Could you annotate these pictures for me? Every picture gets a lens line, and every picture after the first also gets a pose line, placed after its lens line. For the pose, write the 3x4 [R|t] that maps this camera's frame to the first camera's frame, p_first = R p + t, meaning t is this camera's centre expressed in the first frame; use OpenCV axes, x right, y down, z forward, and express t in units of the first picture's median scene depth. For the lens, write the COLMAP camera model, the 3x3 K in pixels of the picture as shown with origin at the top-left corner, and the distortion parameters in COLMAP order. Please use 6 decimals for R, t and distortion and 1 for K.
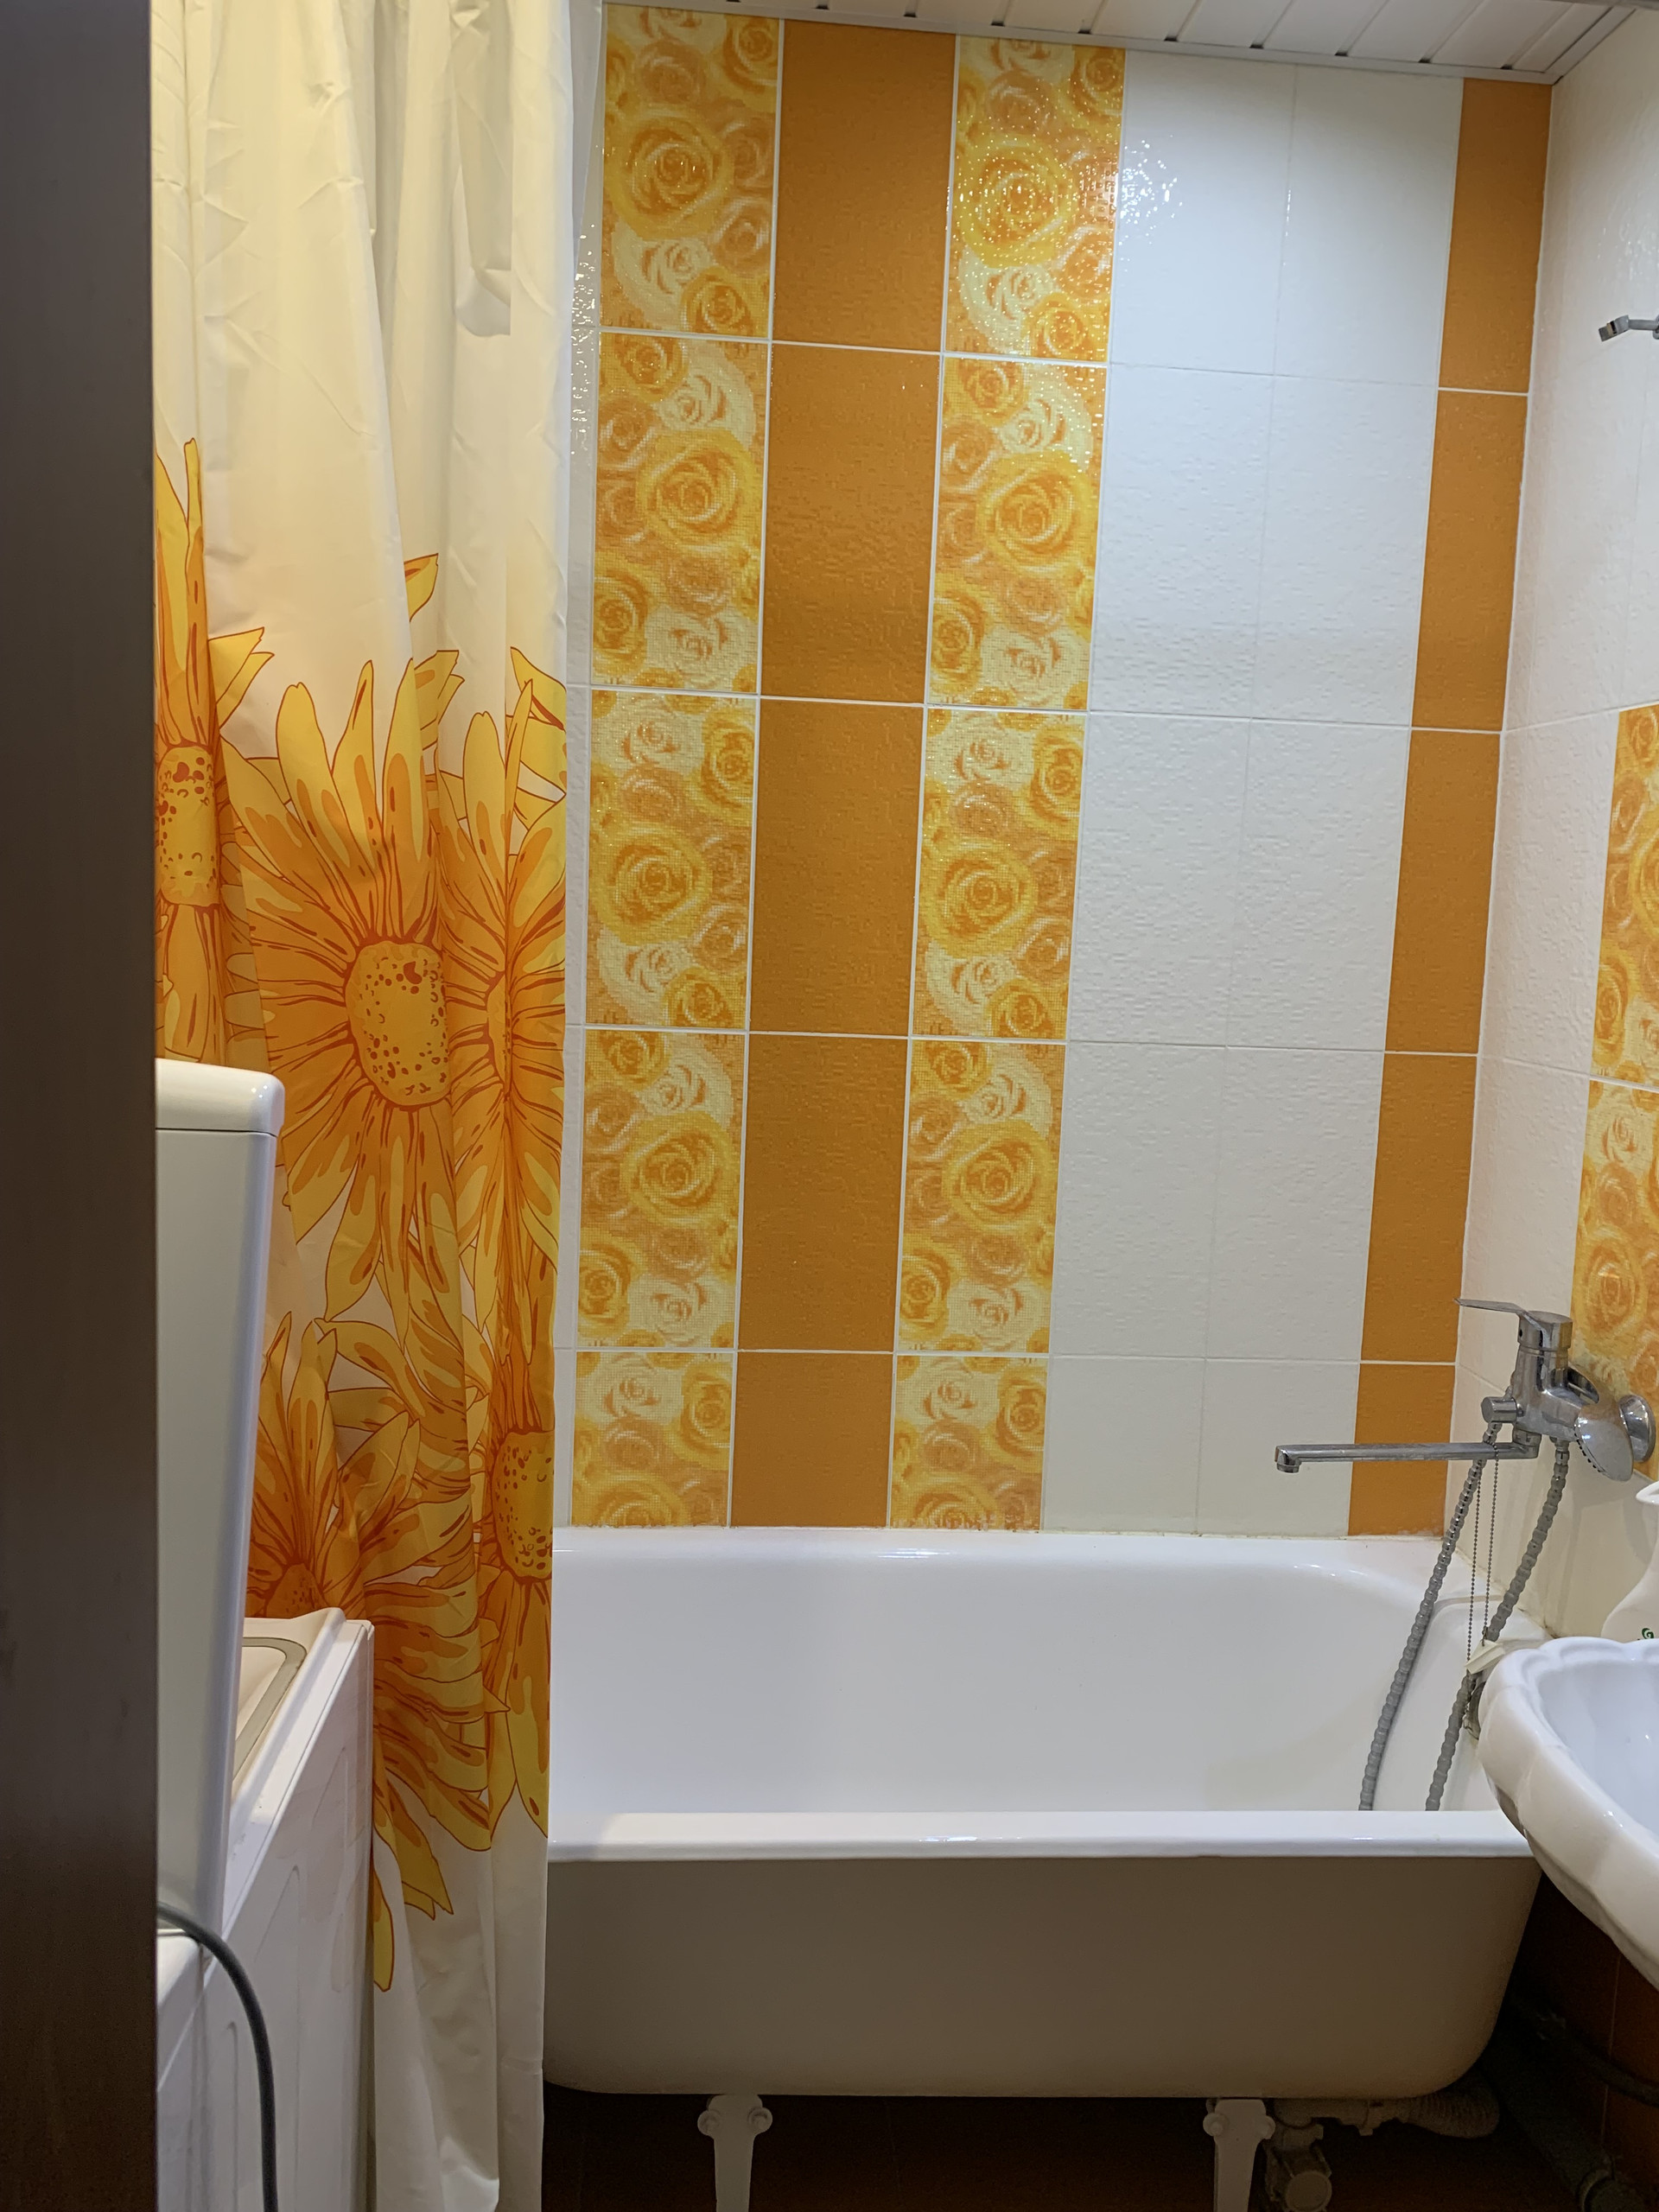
lens RADIAL K [[1703.8, 0, 844.5], [0, 1703.8, 1104.7], [0, 0, 1]] dist [0.060872, -0.053290]
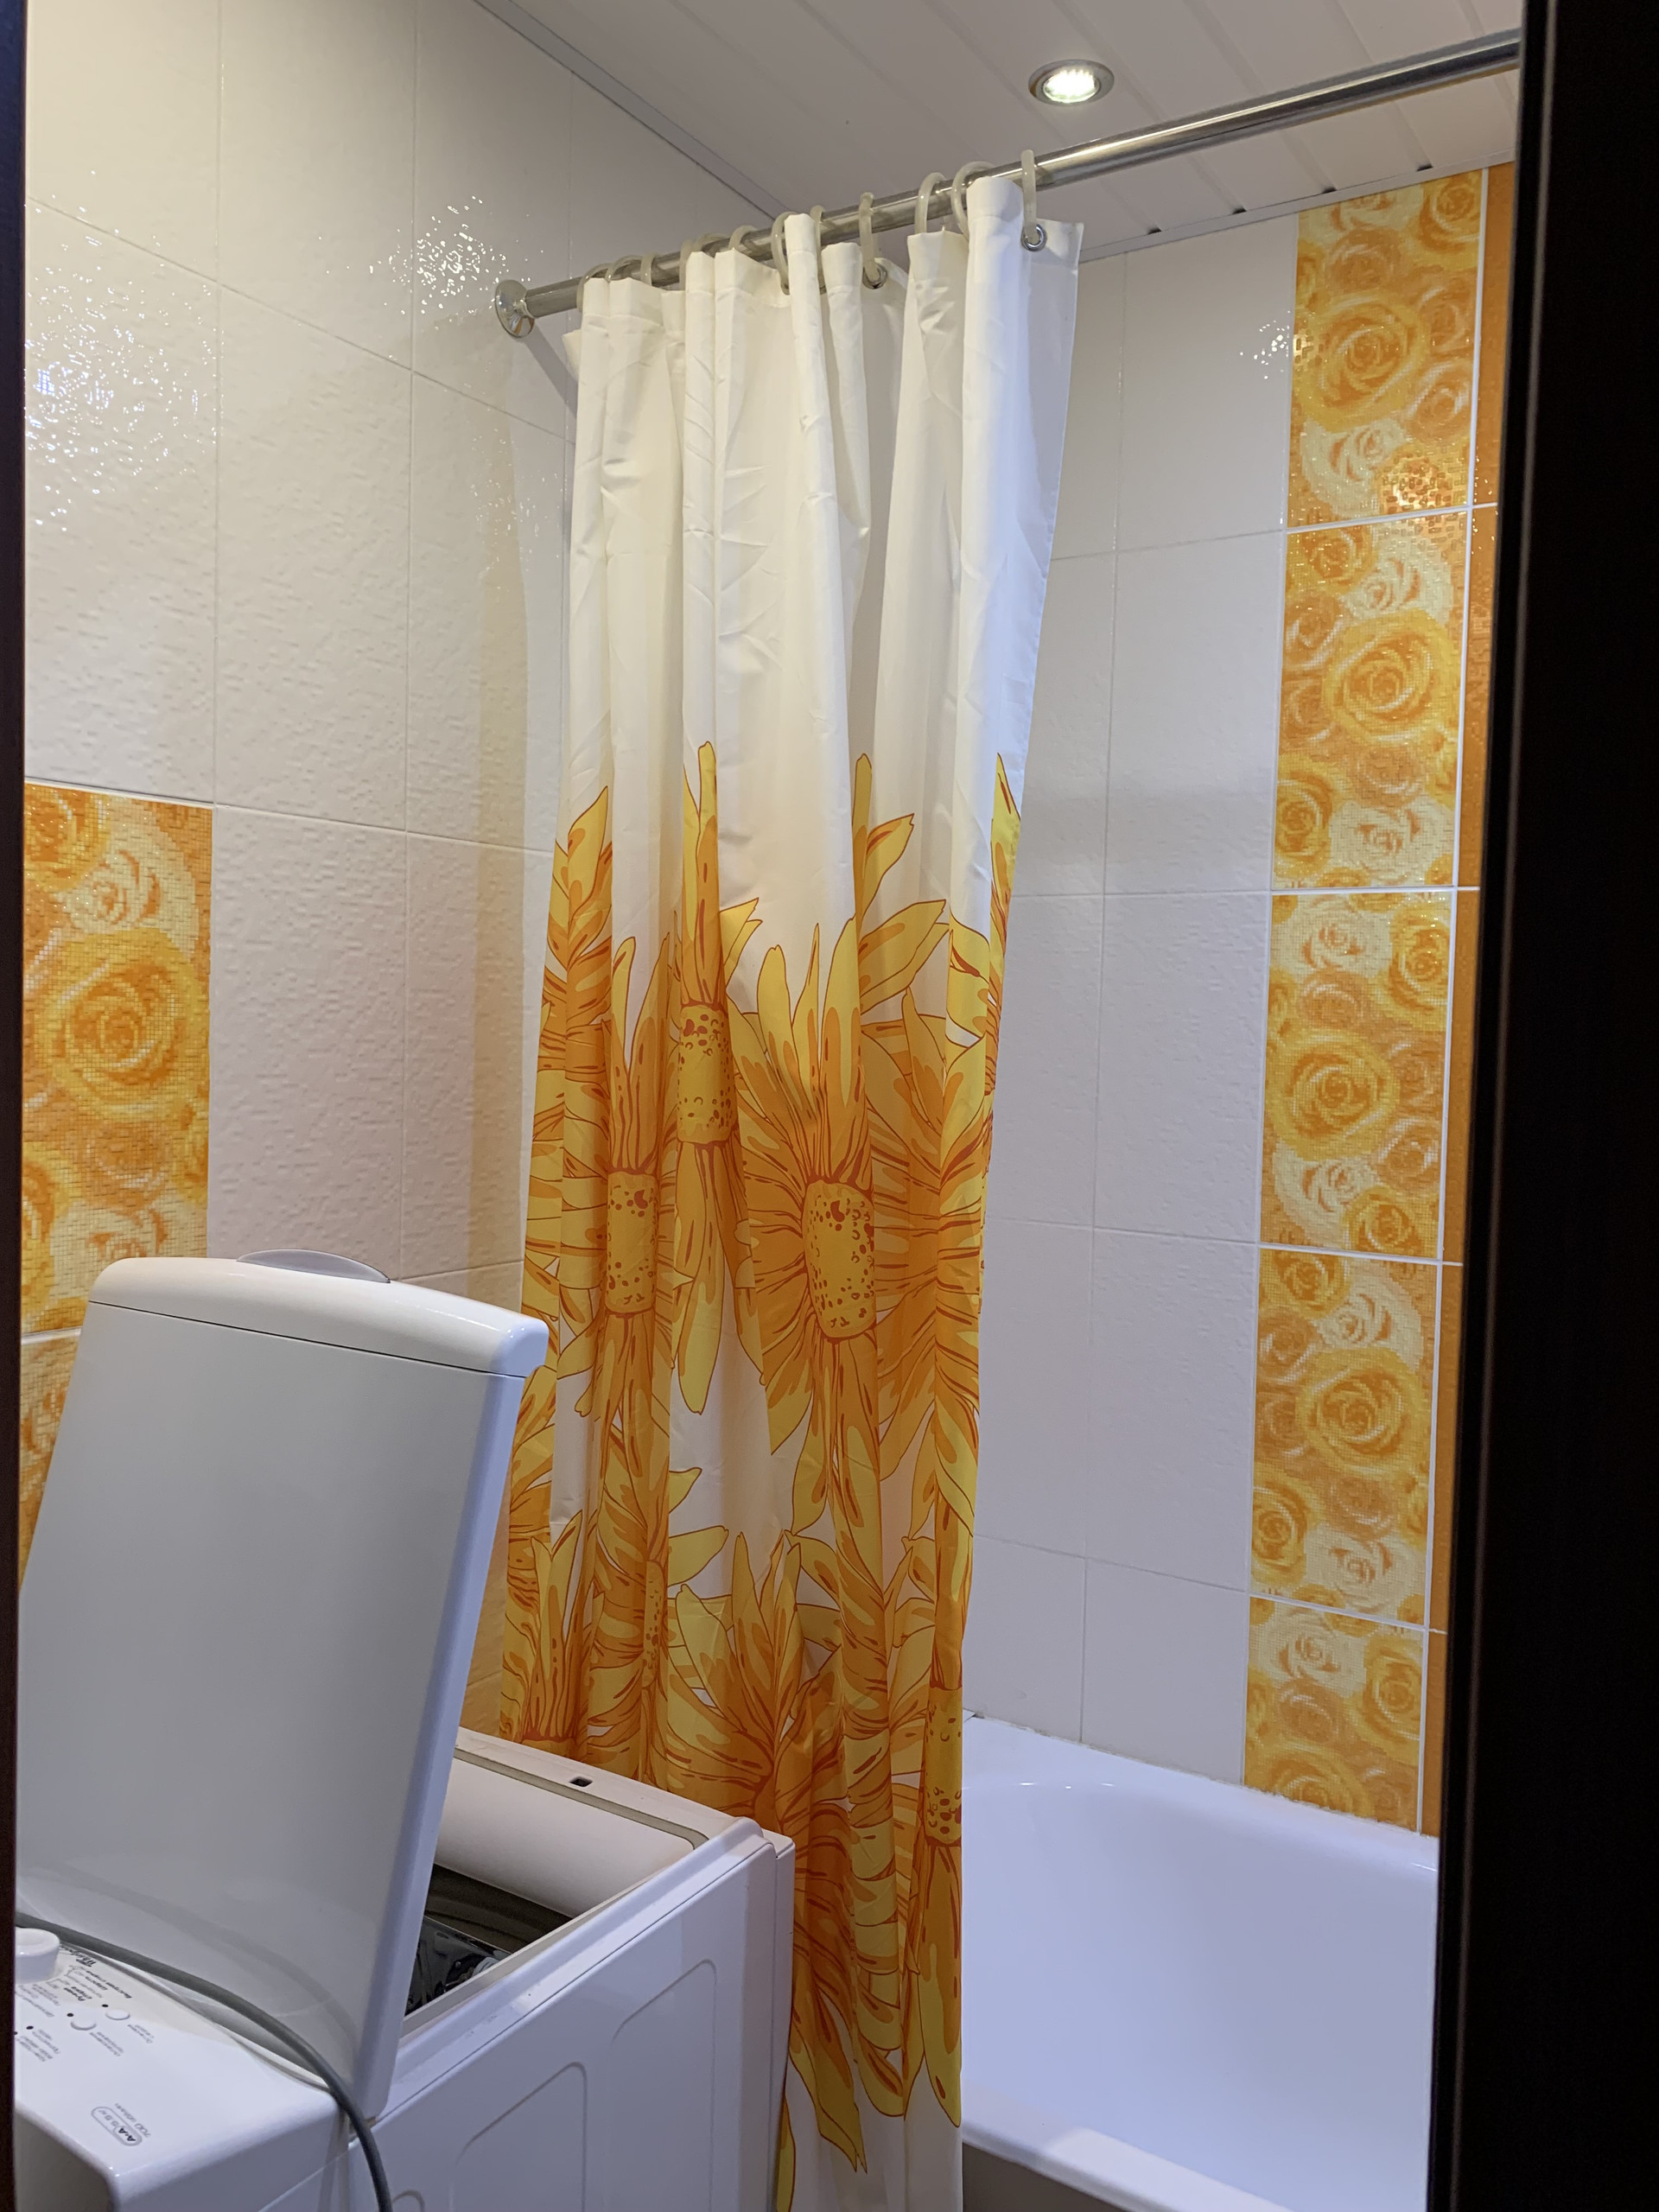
lens RADIAL K [[1703.8, 0, 822.8], [0, 1703.8, 1108.2], [0, 0, 1]] dist [0.060872, -0.053290]
pose [[0.801032, 0.006385, -0.598588, 0.233502], [-0.061205, 0.995576, -0.071285, -0.041751], [0.595485, 0.093738, 0.797879, 0.100843]]
